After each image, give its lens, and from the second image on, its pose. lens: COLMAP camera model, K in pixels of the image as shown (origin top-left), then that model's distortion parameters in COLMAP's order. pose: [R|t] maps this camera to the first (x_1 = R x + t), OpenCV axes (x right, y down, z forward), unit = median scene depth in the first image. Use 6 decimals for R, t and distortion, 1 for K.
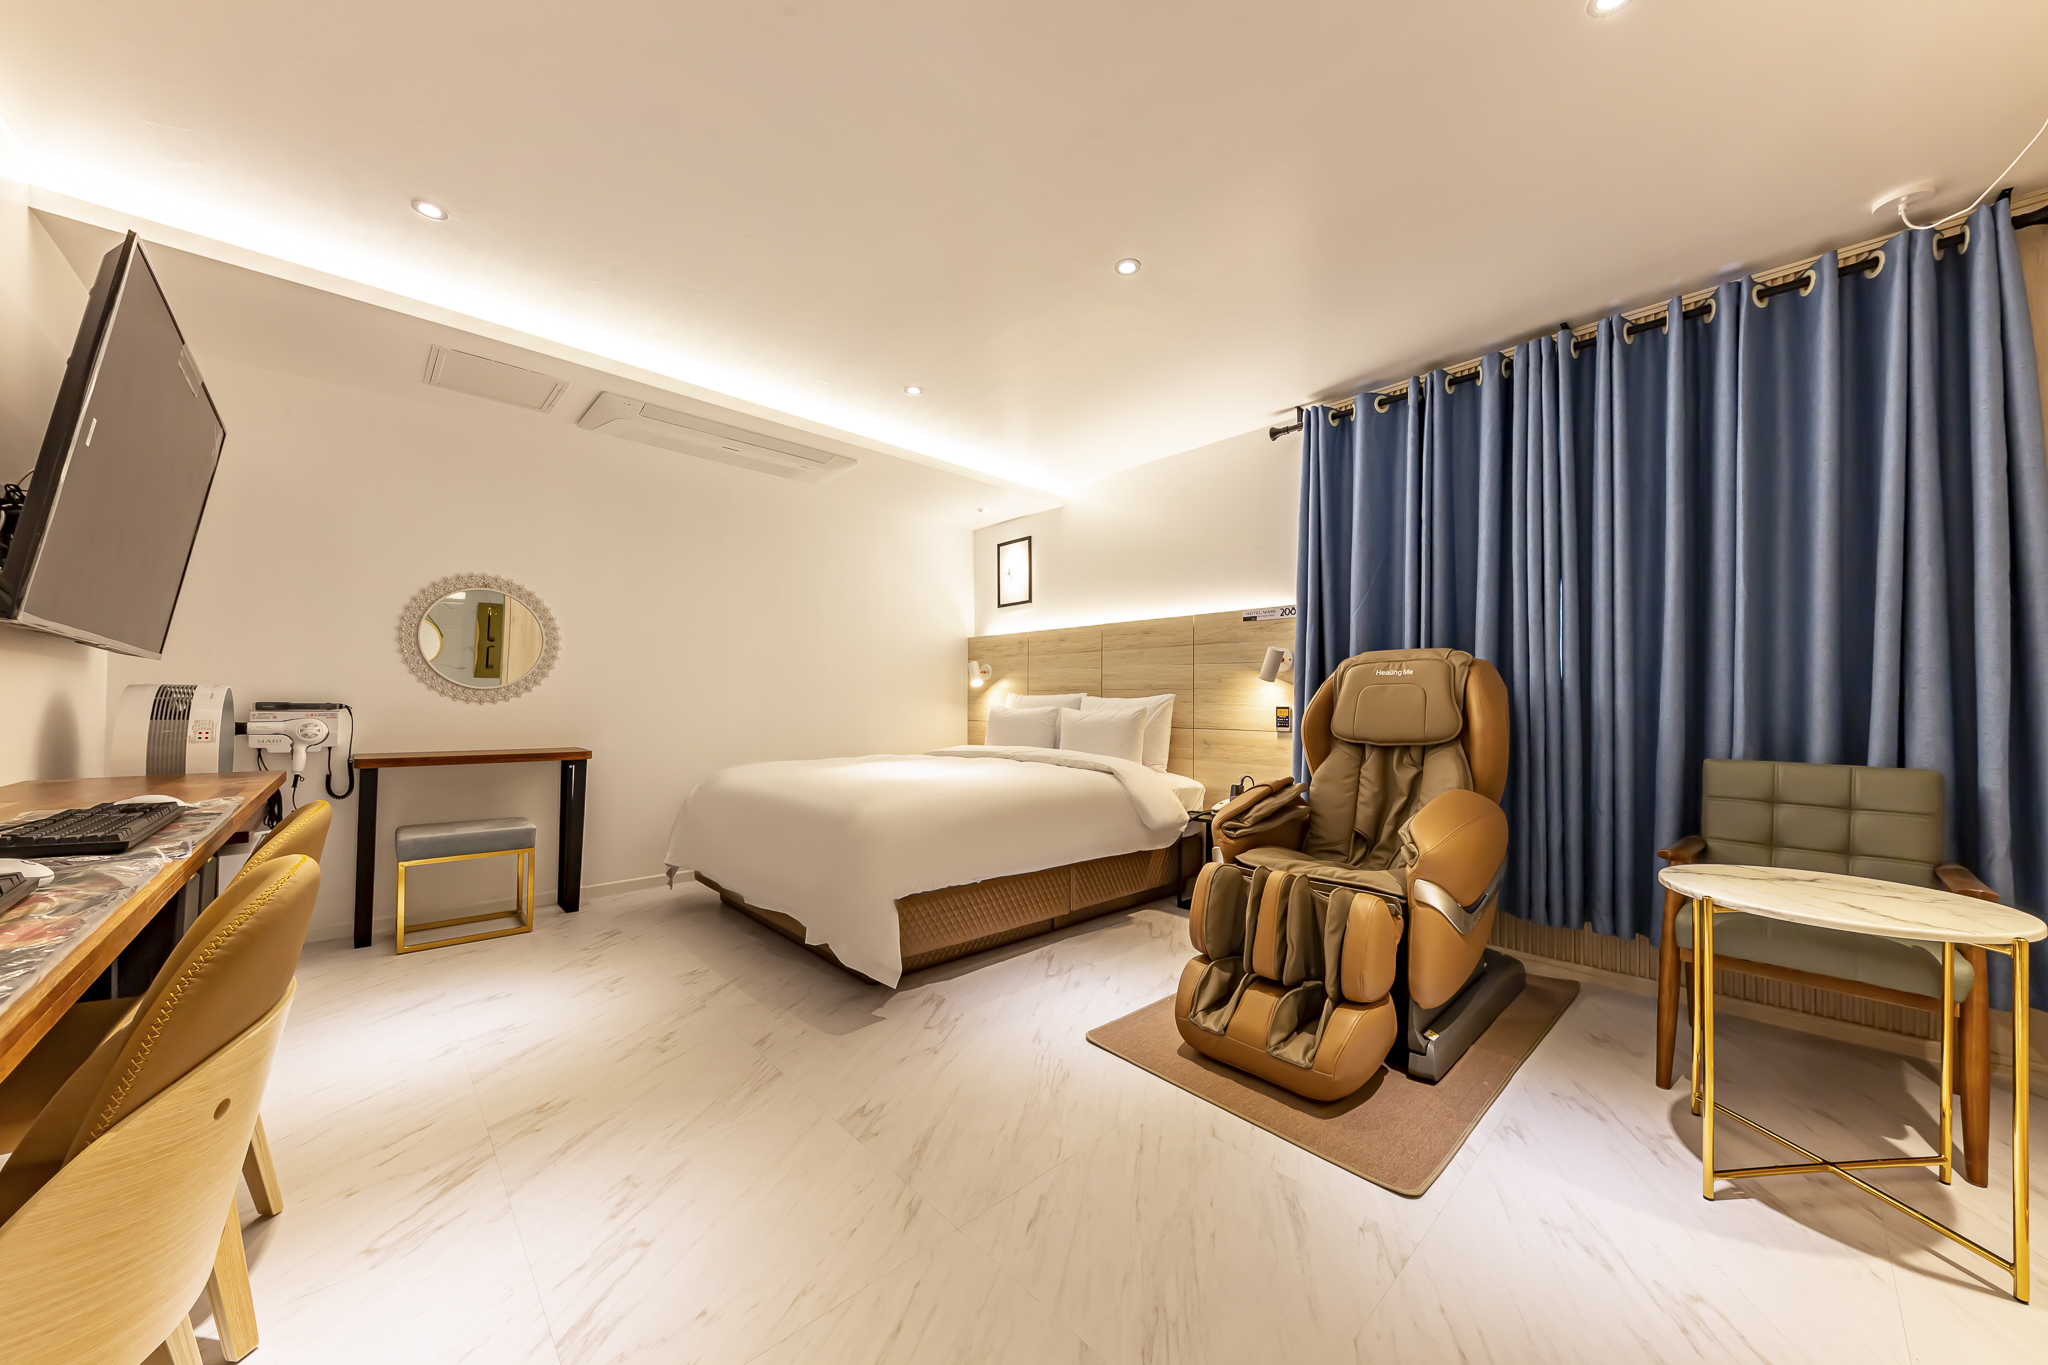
lens RADIAL K [[709.9, 0, 1028.0], [0, 709.9, 696.4], [0, 0, 1]] dist [0.010404, -0.000813]
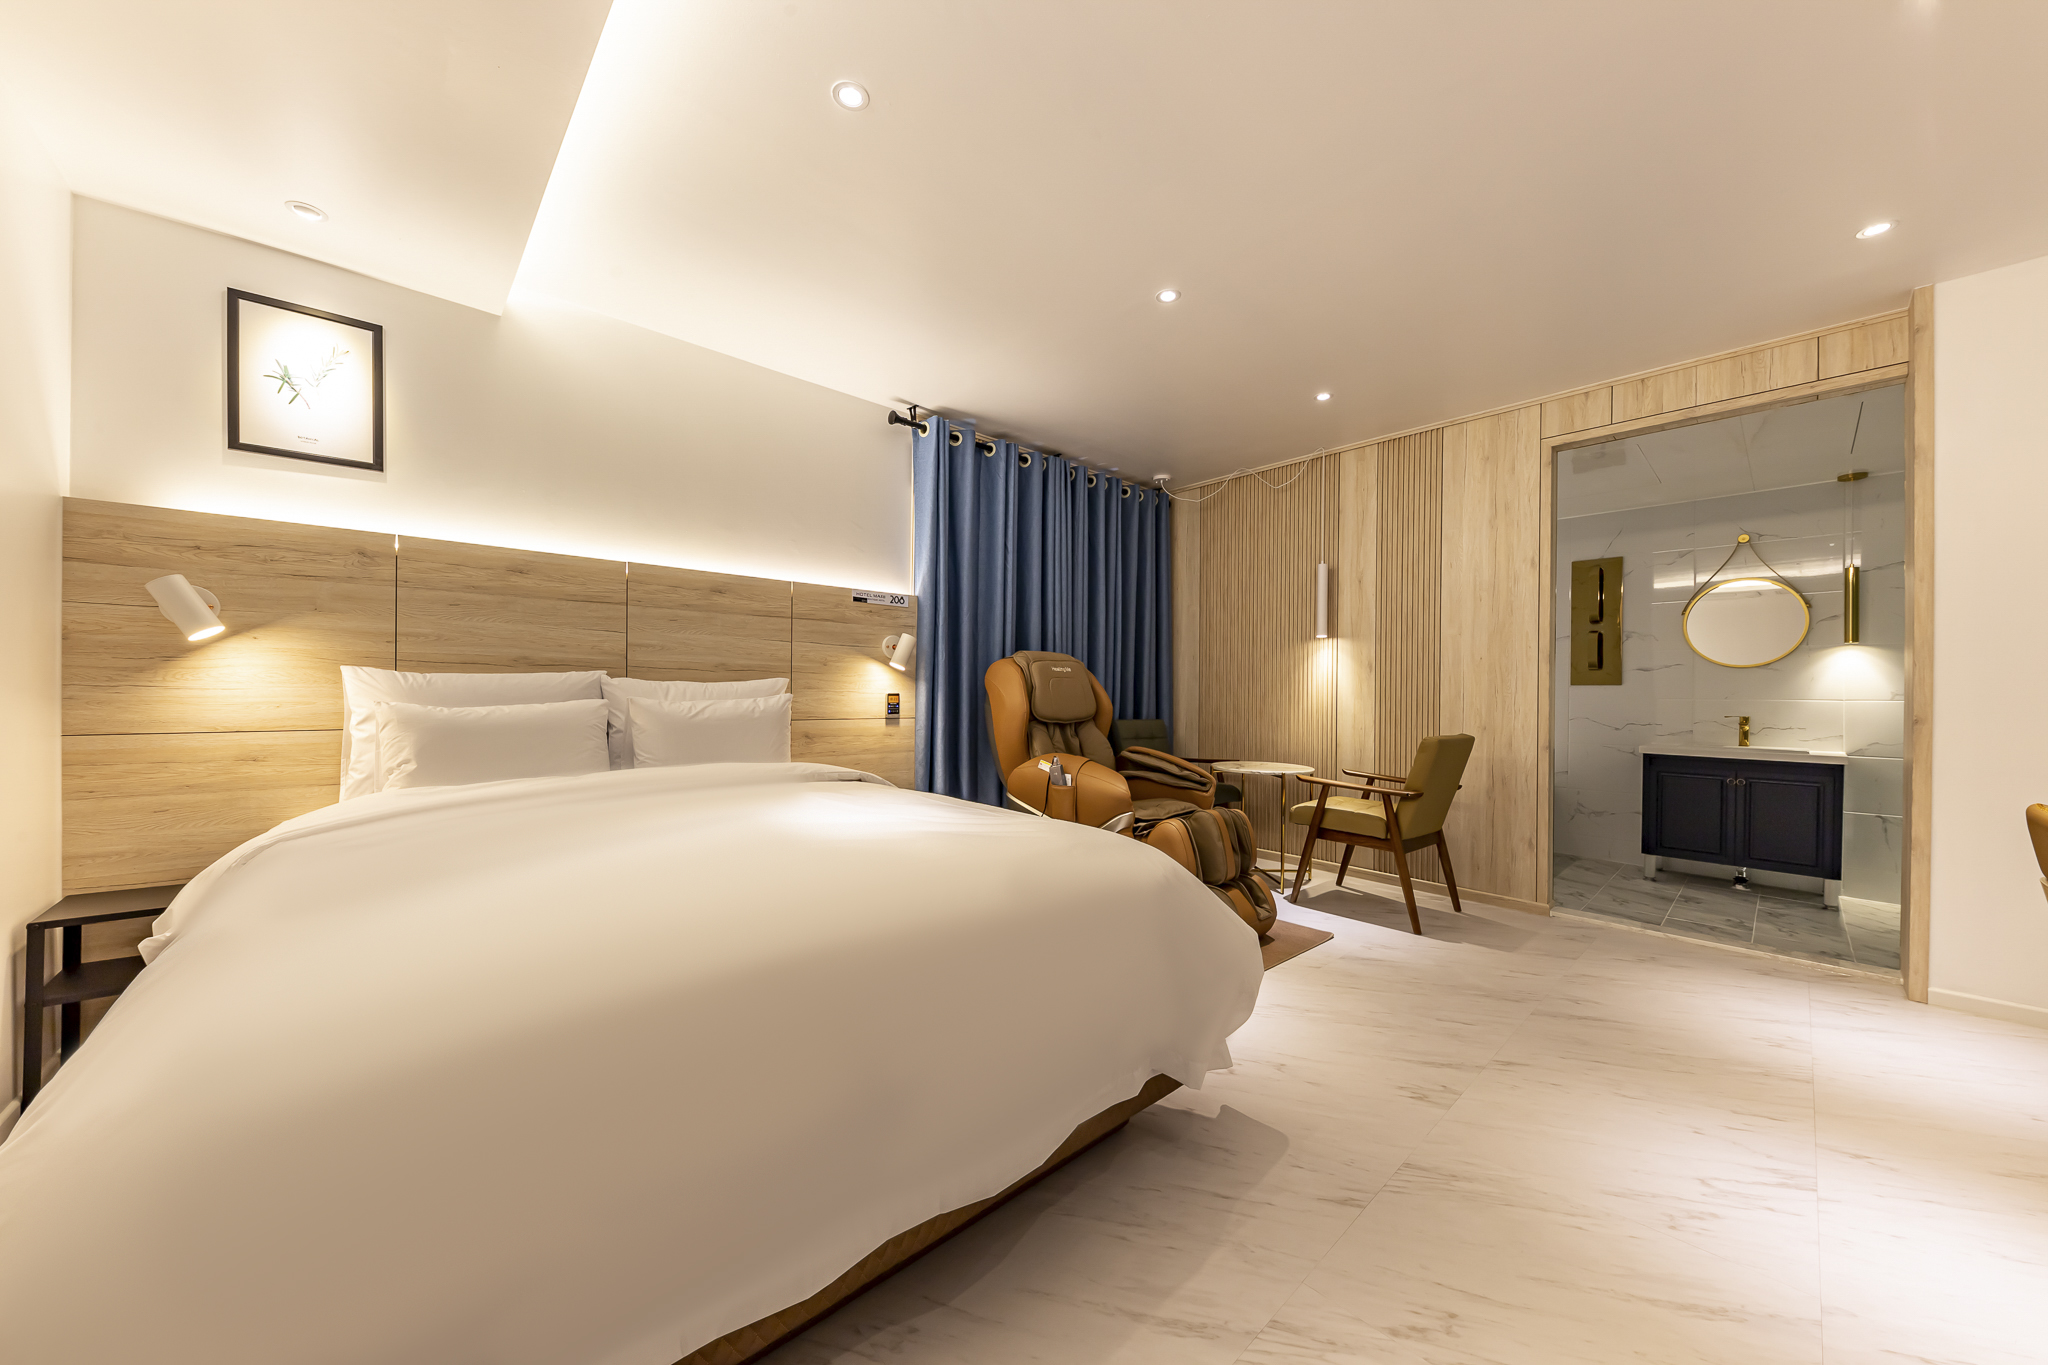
lens RADIAL K [[709.9, 0, 1029.2], [0, 709.9, 684.5], [0, 0, 1]] dist [0.010404, -0.000813]
pose [[0.008024, -0.004663, 0.999957, -0.612707], [-0.024437, 0.999690, 0.004858, -0.007052], [-0.999669, -0.024475, 0.007908, 0.755192]]
